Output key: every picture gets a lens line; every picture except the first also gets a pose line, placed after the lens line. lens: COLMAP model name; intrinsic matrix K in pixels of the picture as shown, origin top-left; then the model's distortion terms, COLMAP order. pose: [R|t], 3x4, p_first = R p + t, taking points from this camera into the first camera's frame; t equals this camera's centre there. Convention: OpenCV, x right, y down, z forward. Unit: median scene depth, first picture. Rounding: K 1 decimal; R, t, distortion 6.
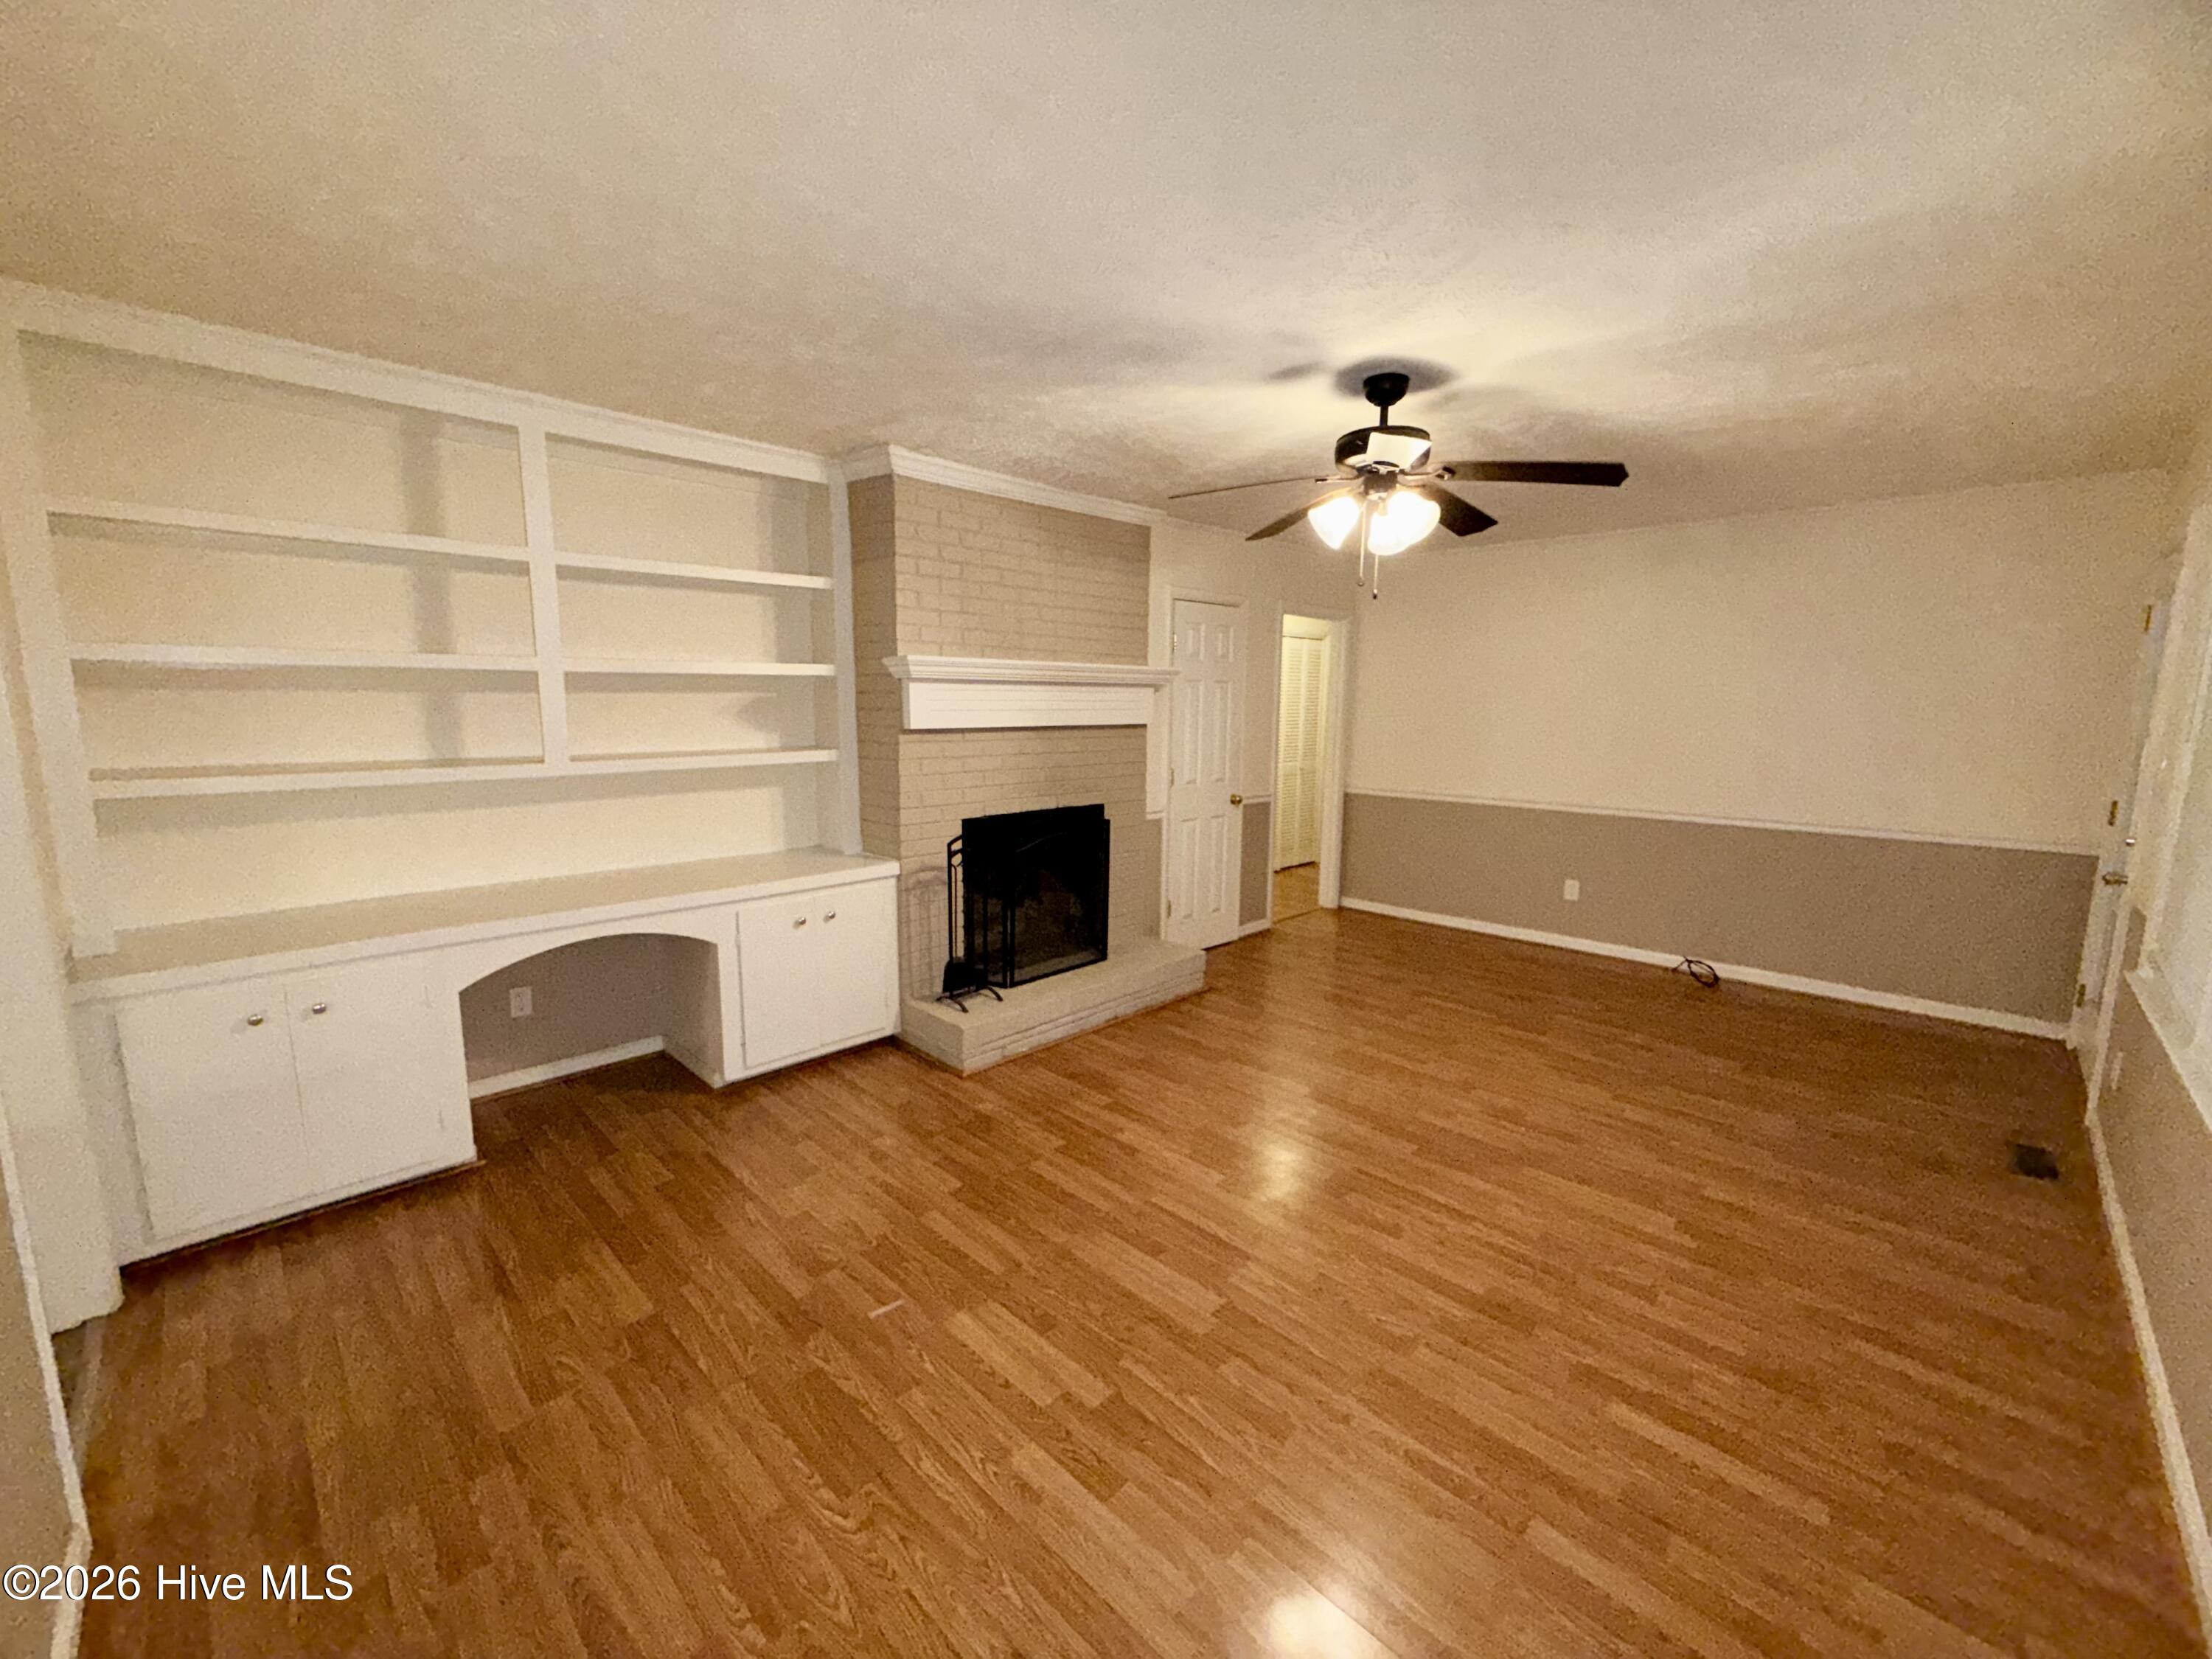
lens RADIAL K [[882.4, 0, 1103.9], [0, 882.4, 834.0], [0, 0, 1]] dist [-0.000451, -0.000791]
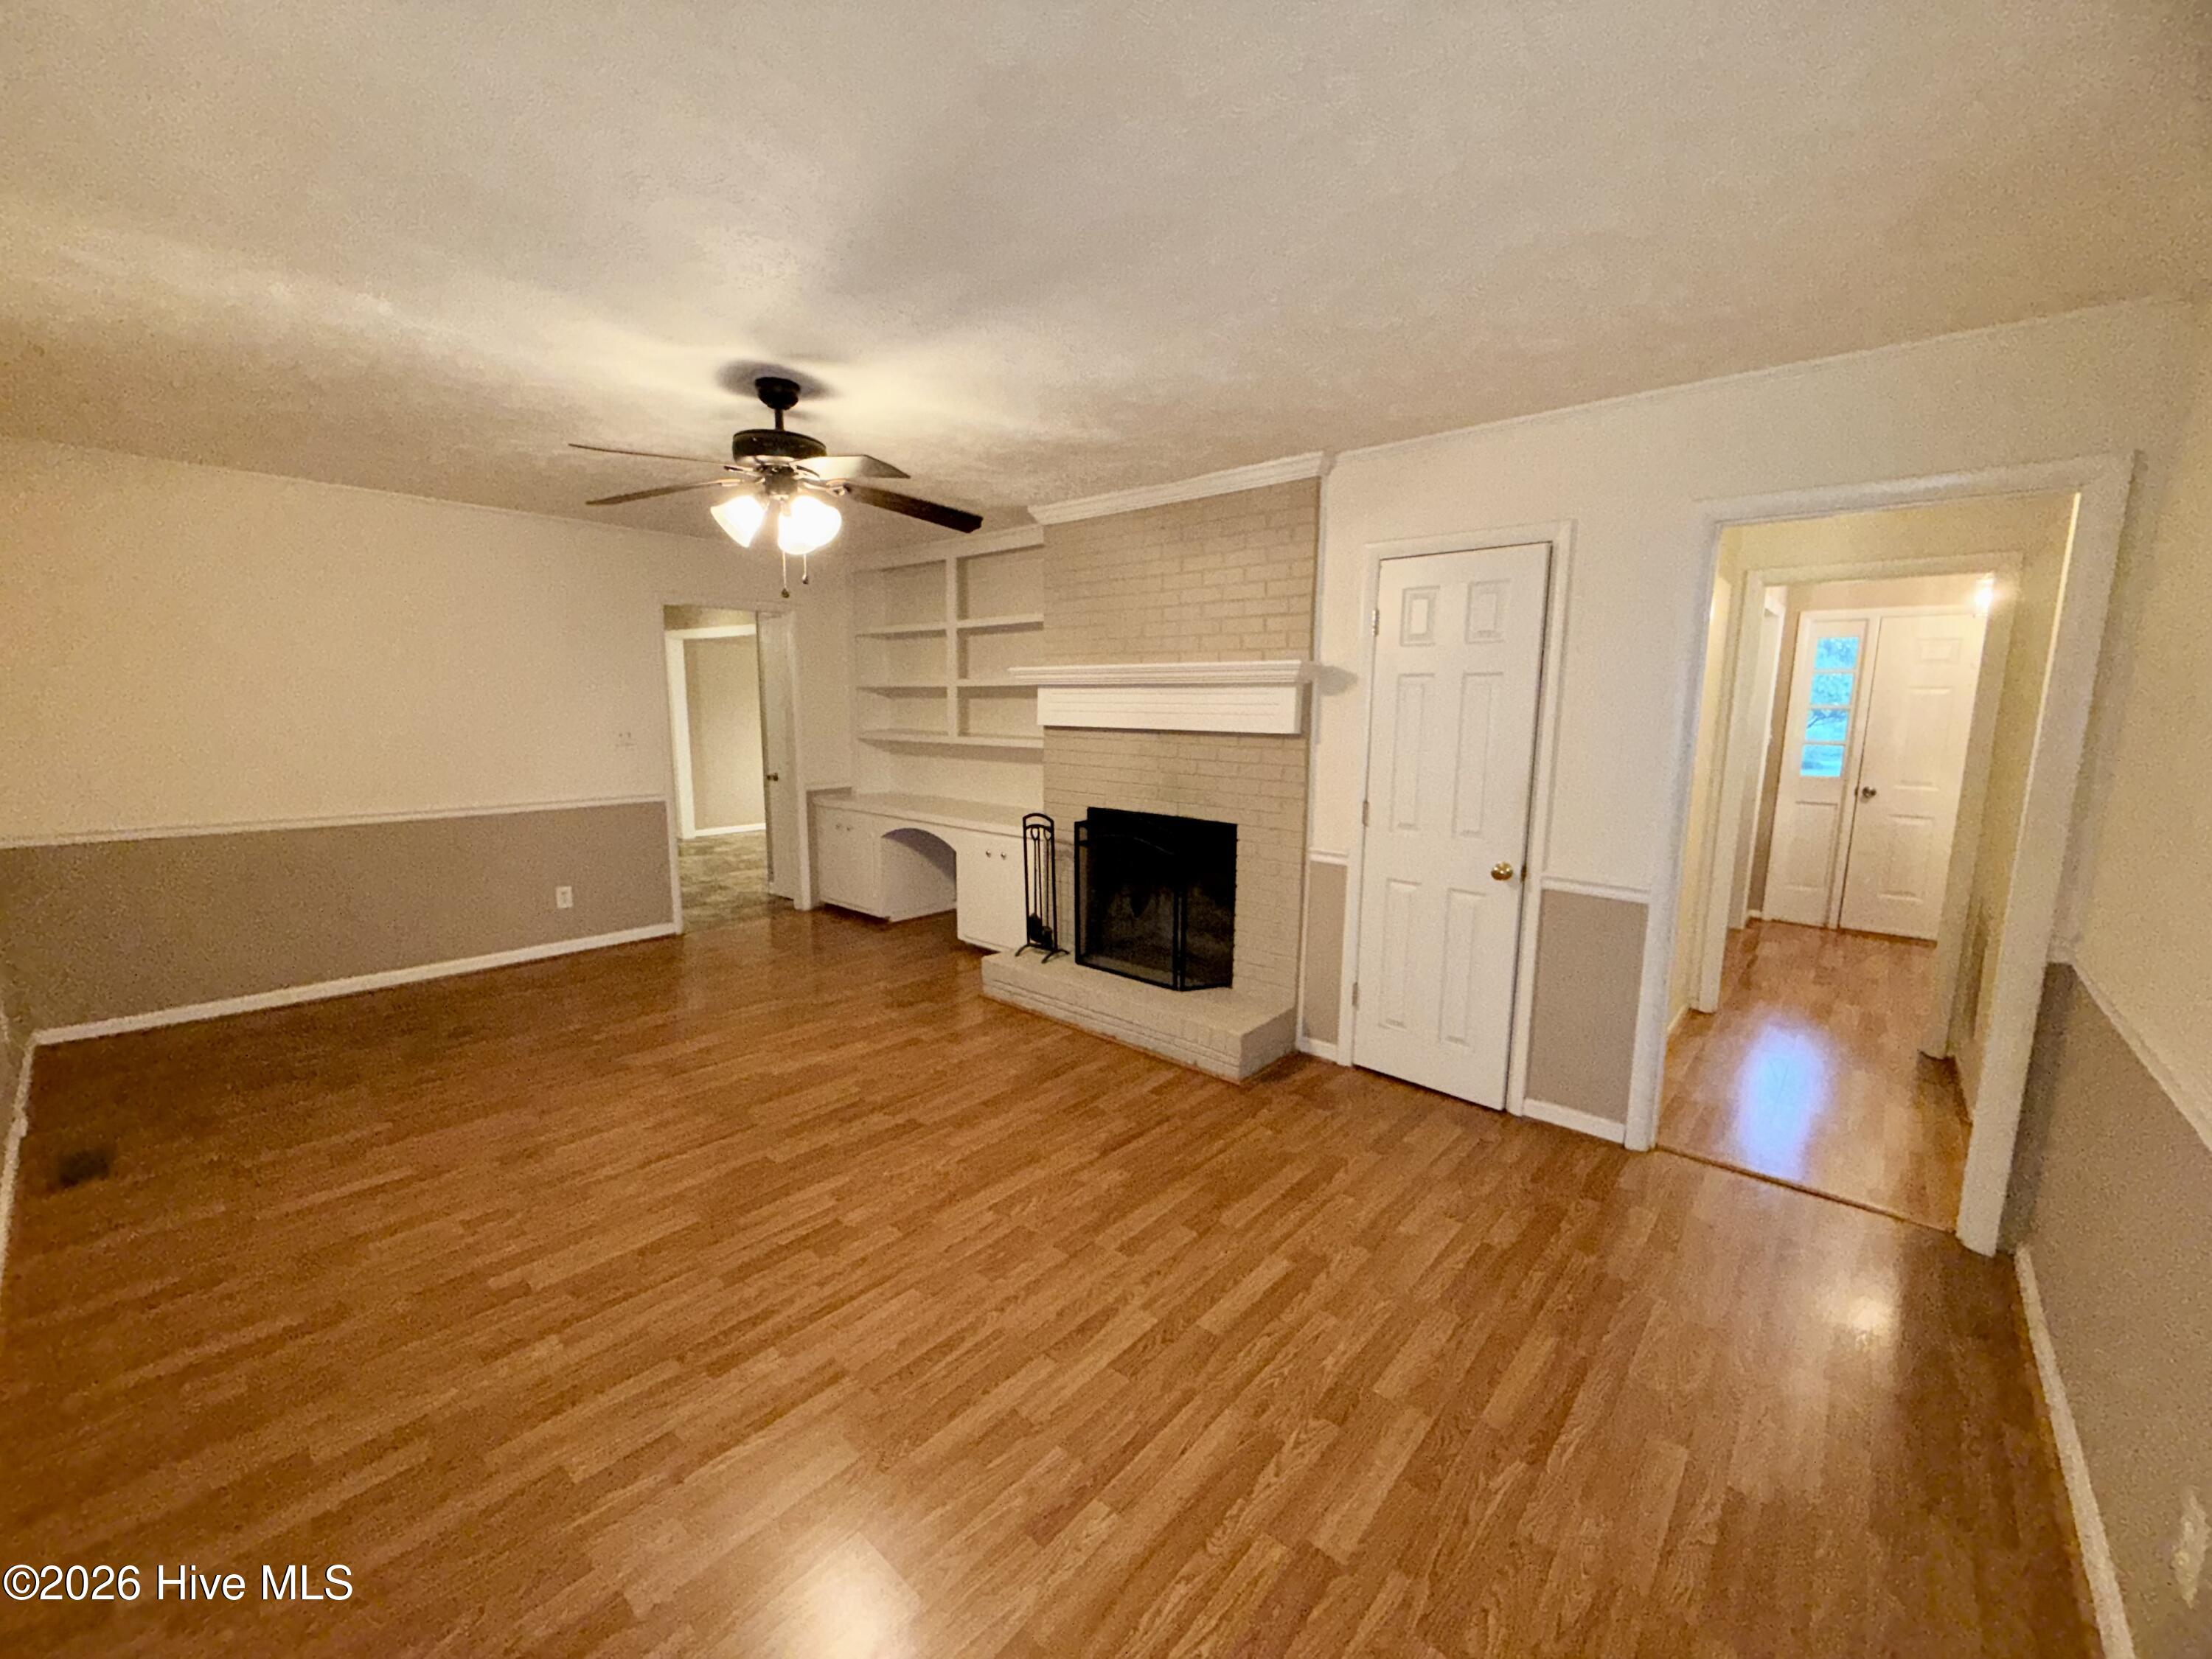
lens RADIAL K [[882.4, 0, 1102.6], [0, 882.4, 834.5], [0, 0, 1]] dist [-0.000451, -0.000791]
pose [[0.059748, 0.140525, -0.988273, 0.966778], [-0.161024, 0.978432, 0.129391, -0.131462], [0.985140, 0.151404, 0.081087, 0.925550]]
